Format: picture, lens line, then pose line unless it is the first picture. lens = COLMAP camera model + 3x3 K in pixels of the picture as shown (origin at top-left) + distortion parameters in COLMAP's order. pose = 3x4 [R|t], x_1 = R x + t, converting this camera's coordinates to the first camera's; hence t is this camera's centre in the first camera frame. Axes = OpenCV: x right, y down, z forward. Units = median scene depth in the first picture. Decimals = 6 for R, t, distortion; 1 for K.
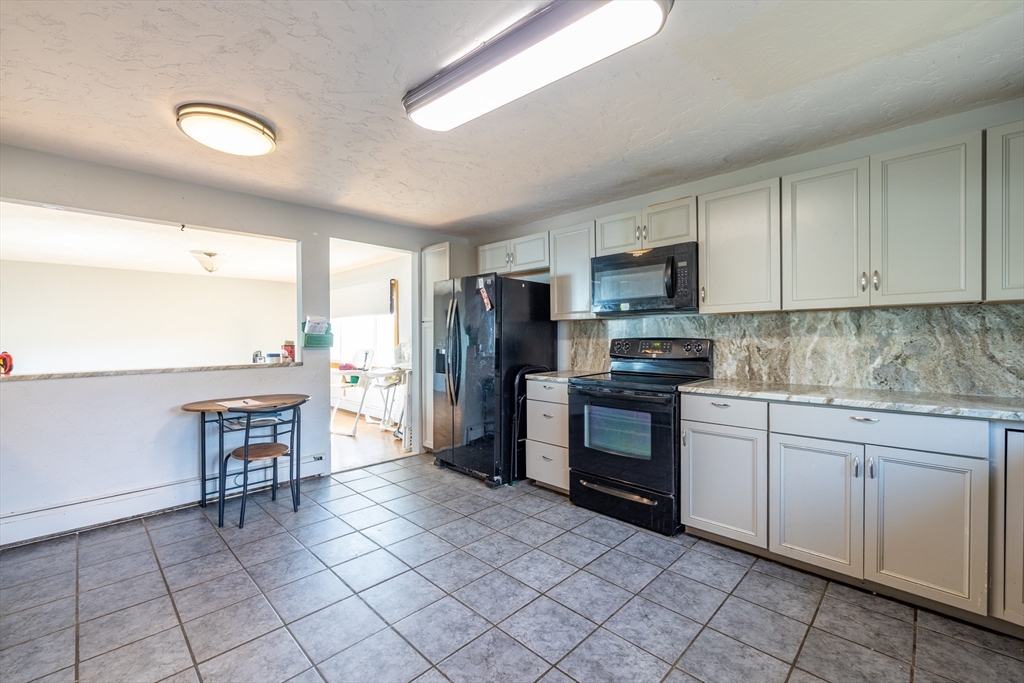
lens RADIAL K [[428.9, 0, 505.5], [0, 428.9, 340.7], [0, 0, 1]] dist [0.000250, -0.000366]
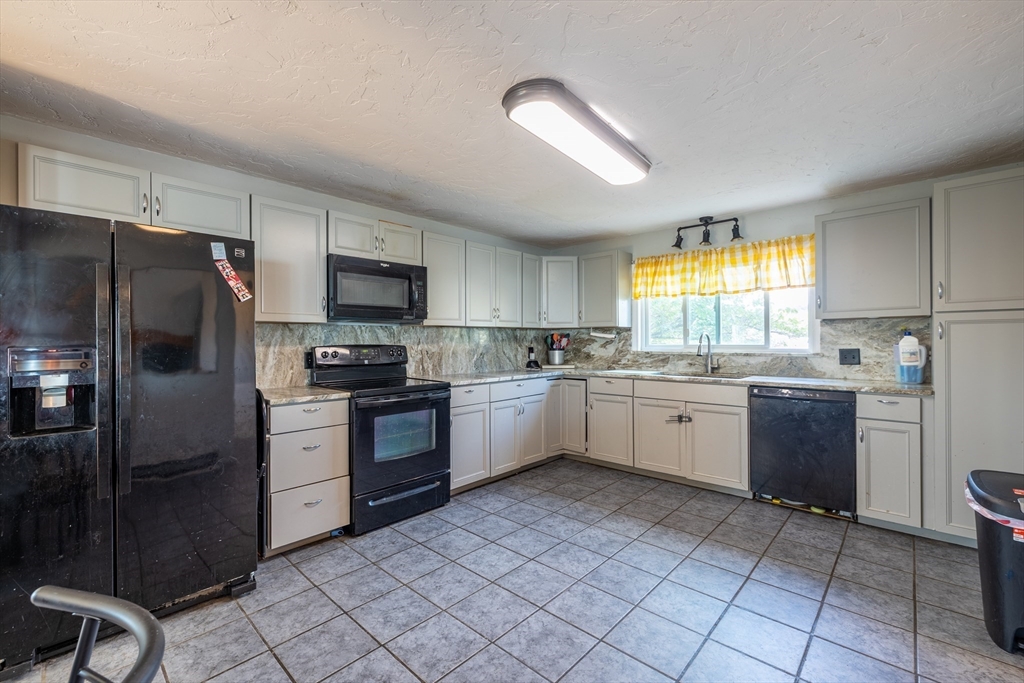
lens RADIAL K [[428.9, 0, 505.5], [0, 428.9, 340.7], [0, 0, 1]] dist [0.000250, -0.000366]
pose [[-0.026357, 0.005635, 0.999637, -0.810845], [0.015019, 0.999873, -0.005240, -0.007288], [-0.999540, 0.014875, -0.026438, 0.804671]]
